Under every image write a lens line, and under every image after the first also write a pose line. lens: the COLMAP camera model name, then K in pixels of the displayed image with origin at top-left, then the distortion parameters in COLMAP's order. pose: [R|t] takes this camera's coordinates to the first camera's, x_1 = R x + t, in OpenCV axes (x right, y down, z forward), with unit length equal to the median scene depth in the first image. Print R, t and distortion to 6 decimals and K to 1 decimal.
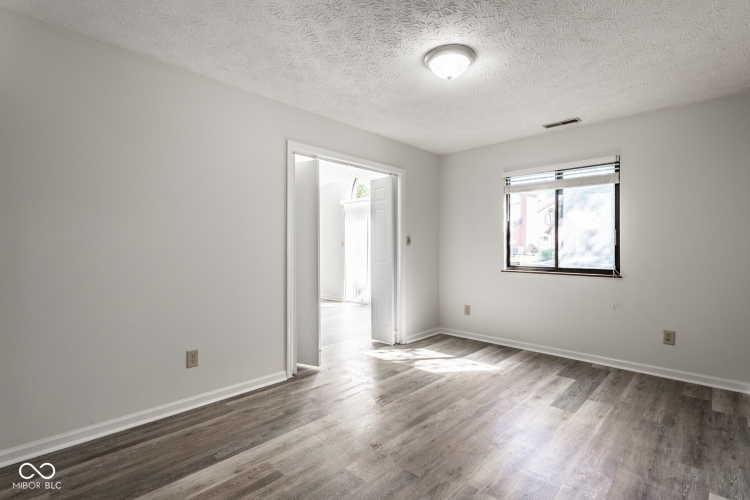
lens RADIAL K [[358.1, 0, 380.3], [0, 358.1, 250.6], [0, 0, 1]] dist [-0.000844, 0.000138]
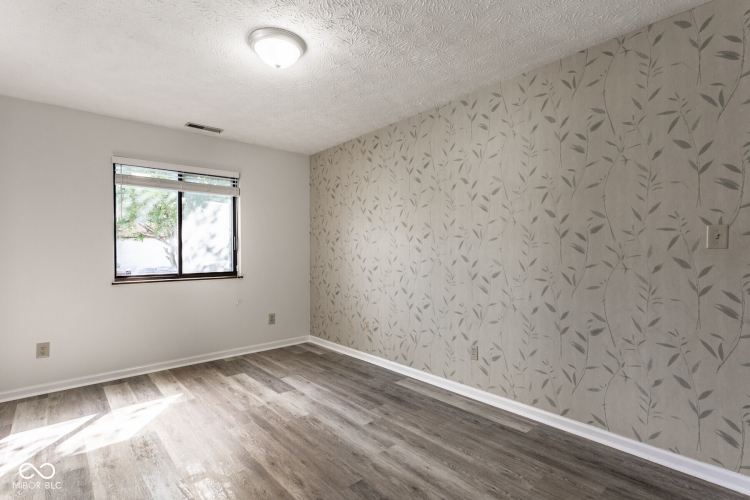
lens RADIAL K [[358.1, 0, 380.3], [0, 358.1, 250.6], [0, 0, 1]] dist [-0.000844, 0.000138]
pose [[0.096084, -0.002611, 0.995370, -0.461724], [0.018150, 0.999835, 0.000871, -0.005223], [-0.995208, 0.017982, 0.096116, 0.438583]]
